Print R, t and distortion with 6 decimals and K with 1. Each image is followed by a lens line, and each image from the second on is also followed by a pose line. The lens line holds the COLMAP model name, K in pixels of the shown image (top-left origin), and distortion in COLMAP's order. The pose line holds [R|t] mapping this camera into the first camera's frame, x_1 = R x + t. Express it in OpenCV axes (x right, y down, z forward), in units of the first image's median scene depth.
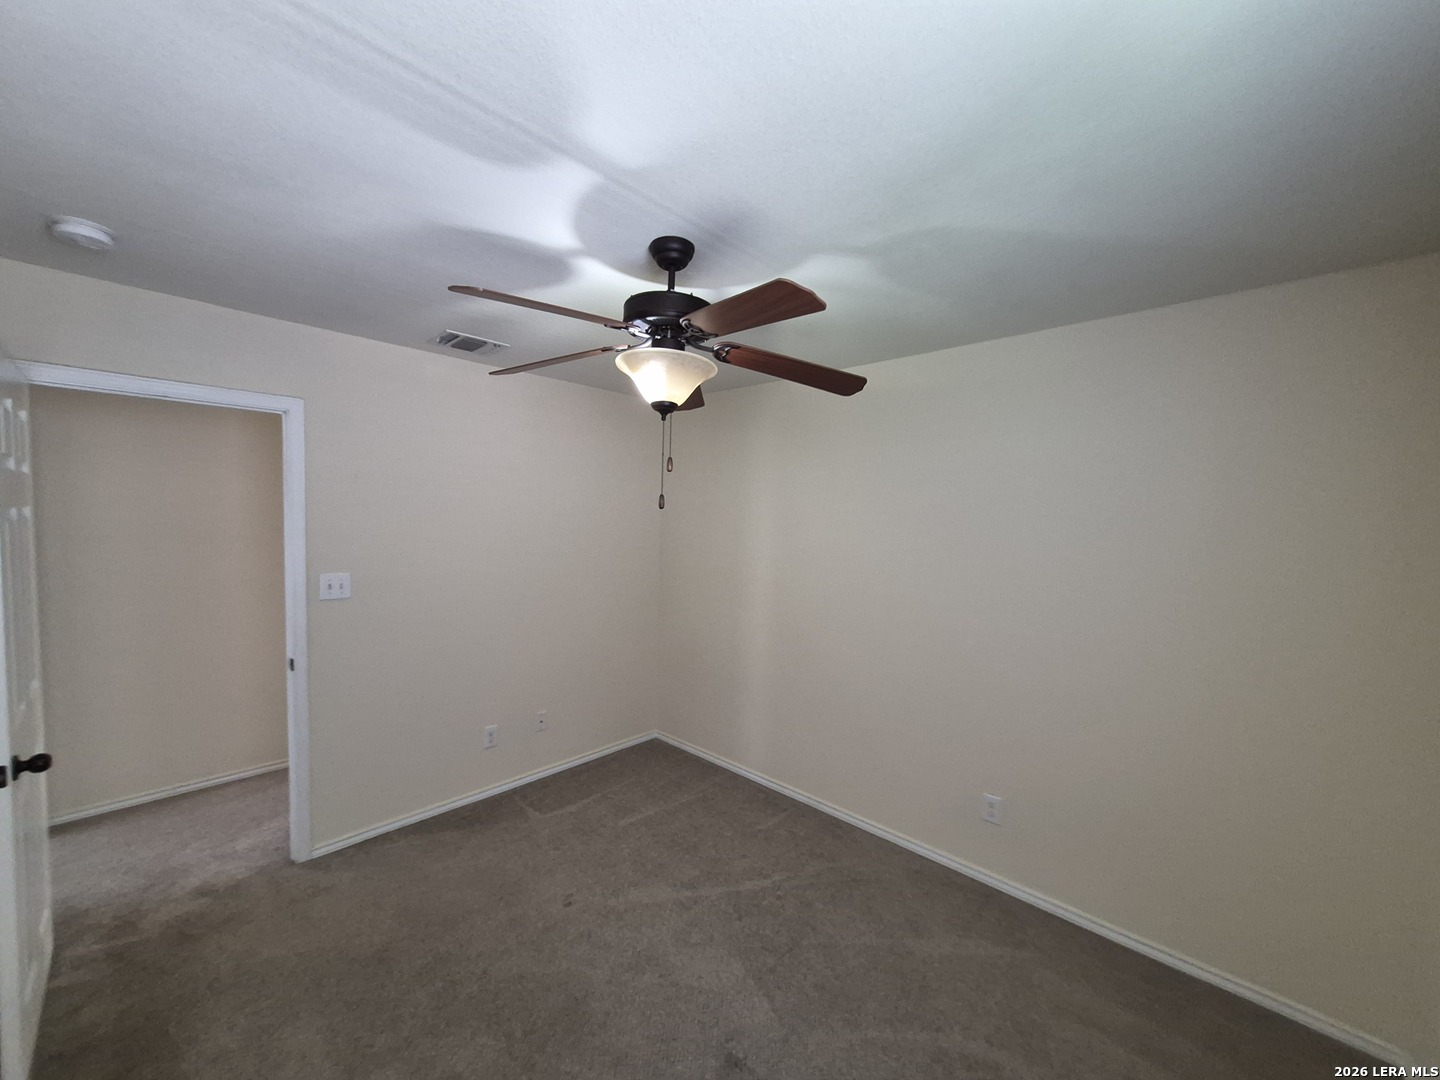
lens RADIAL K [[564.5, 0, 713.8], [0, 564.5, 544.5], [0, 0, 1]] dist [0.005613, -0.000164]
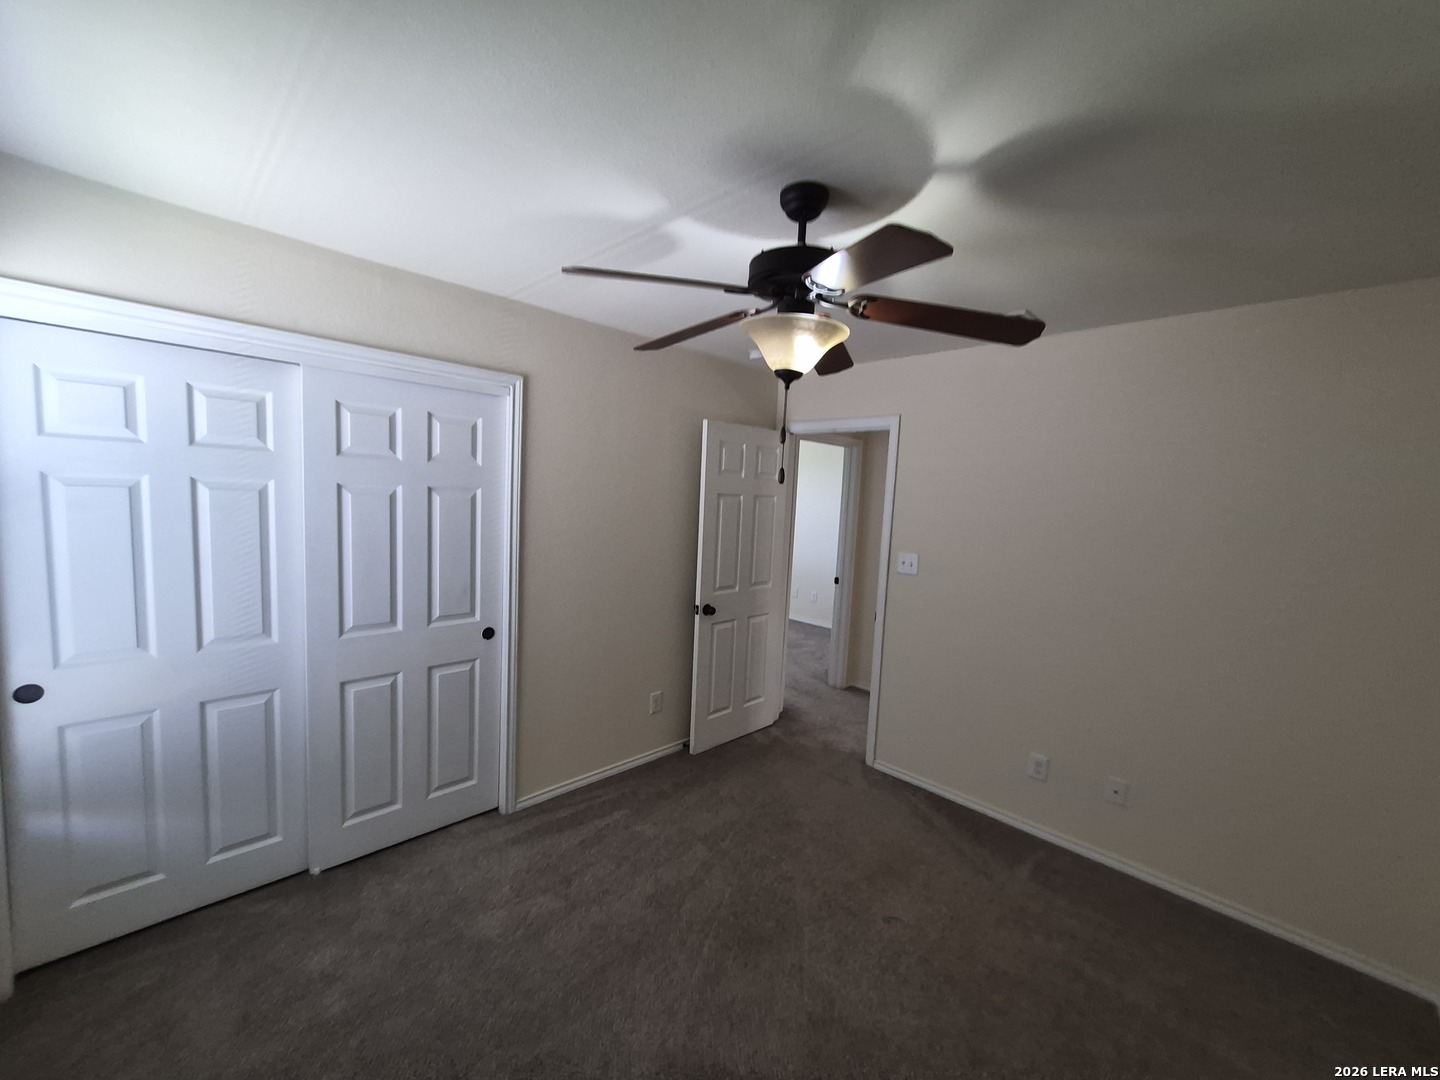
lens RADIAL K [[568.4, 0, 709.8], [0, 568.4, 544.3], [0, 0, 1]] dist [0.002689, -0.000002]
pose [[-0.034823, 0.067409, -0.997118, 0.653287], [-0.100335, 0.992446, 0.070597, -0.012993], [0.994344, 0.102504, -0.027796, 0.686693]]
